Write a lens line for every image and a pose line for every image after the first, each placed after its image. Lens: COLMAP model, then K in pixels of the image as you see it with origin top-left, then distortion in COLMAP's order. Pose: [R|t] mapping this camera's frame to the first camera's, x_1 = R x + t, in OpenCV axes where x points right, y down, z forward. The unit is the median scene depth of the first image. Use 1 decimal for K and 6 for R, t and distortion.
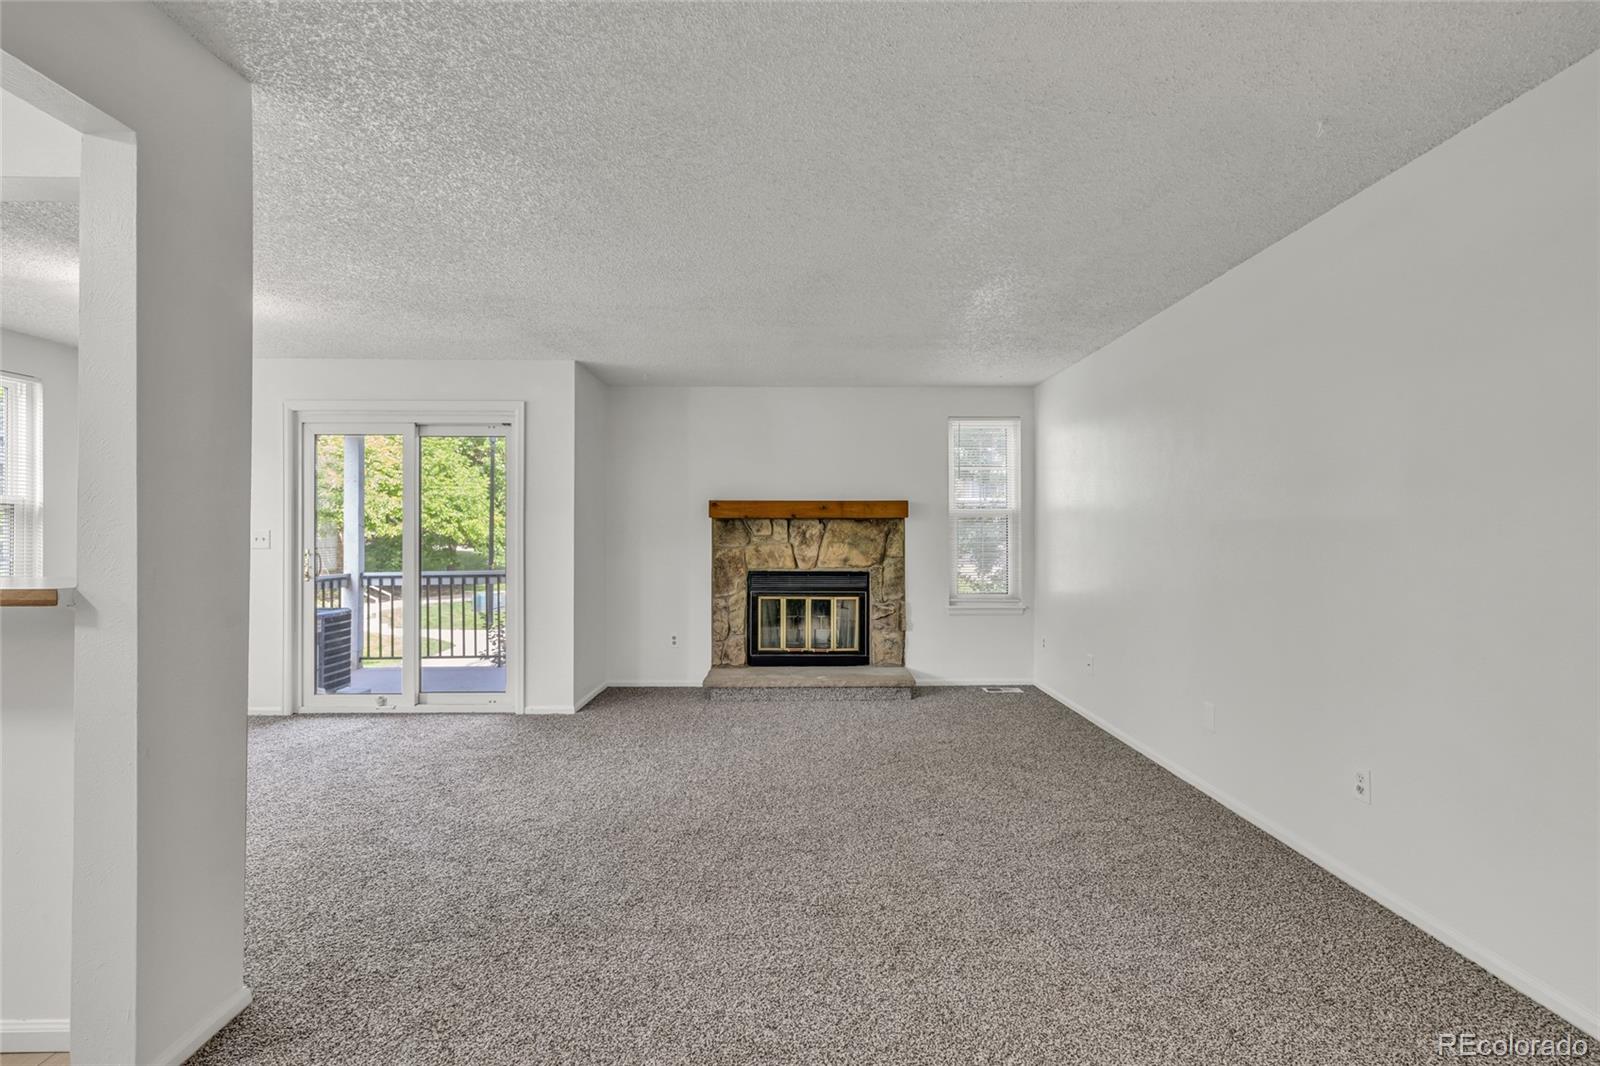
lens RADIAL K [[684.7, 0, 797.9], [0, 684.7, 530.7], [0, 0, 1]] dist [0.000732, -0.000349]
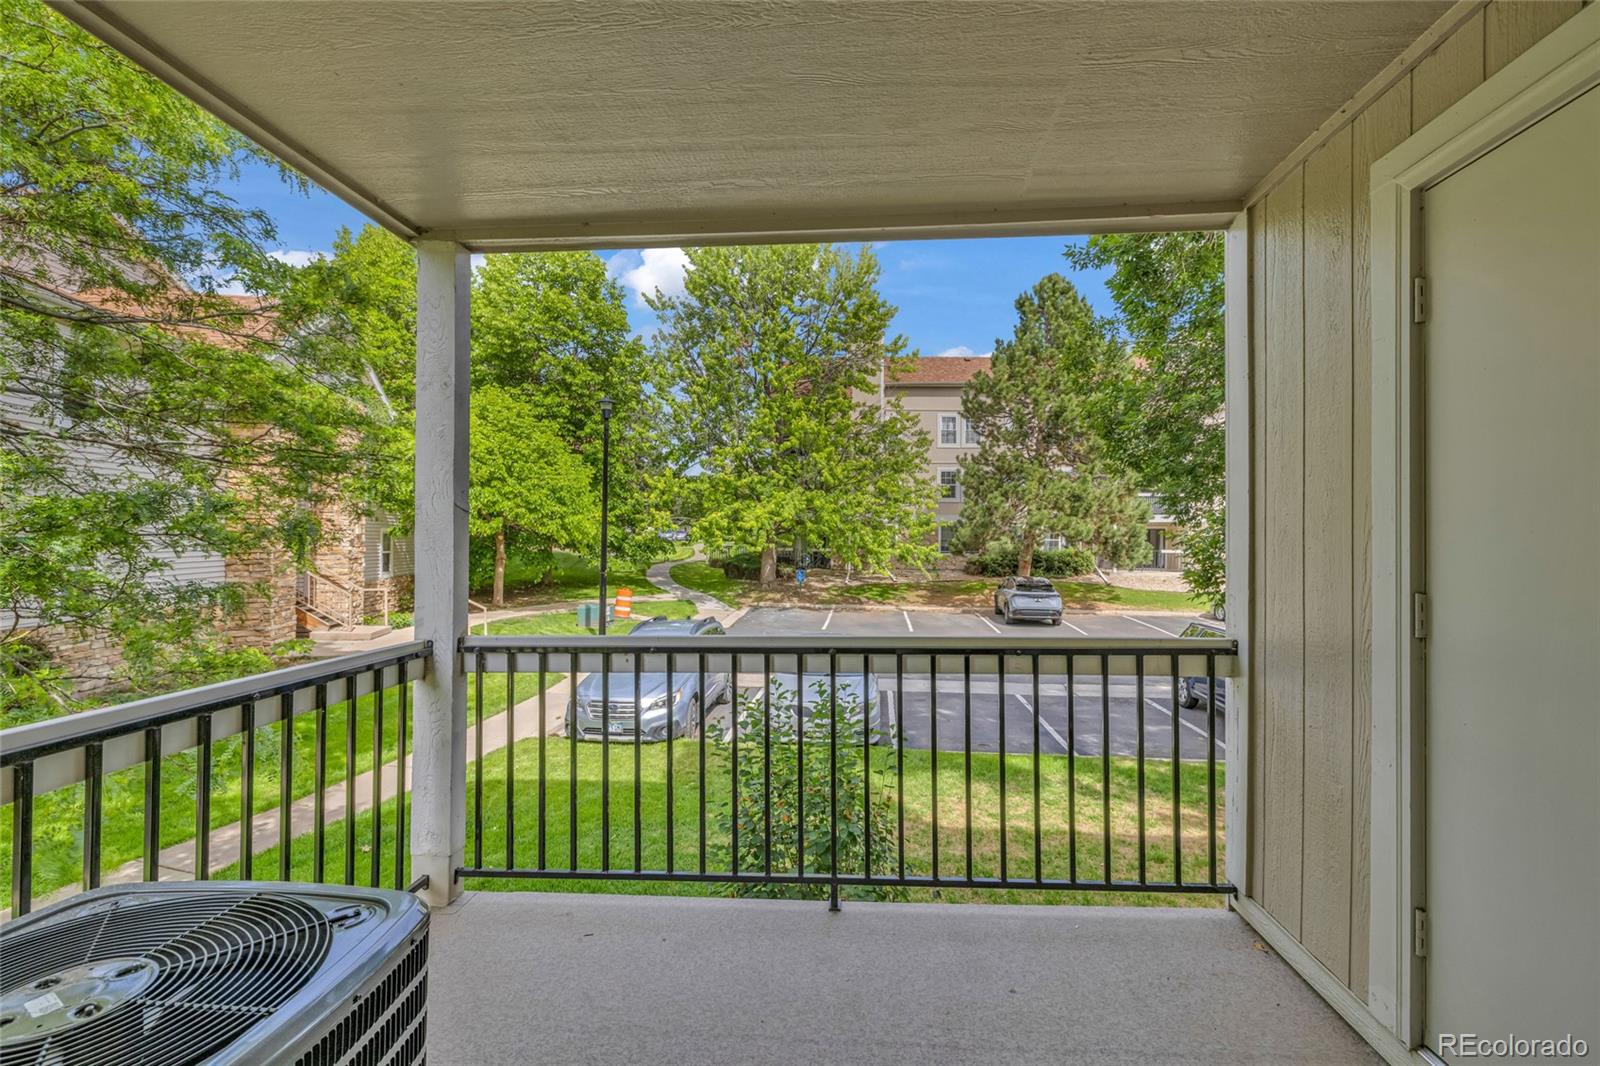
lens RADIAL K [[687.3, 0, 807.0], [0, 687.3, 530.0], [0, 0, 1]] dist [0.001563, -0.000149]
pose [[0.996316, 0.004855, -0.085619, -0.131092], [-0.004980, 0.999987, -0.001249, 0.001265], [0.085612, 0.001670, 0.996327, 0.201856]]
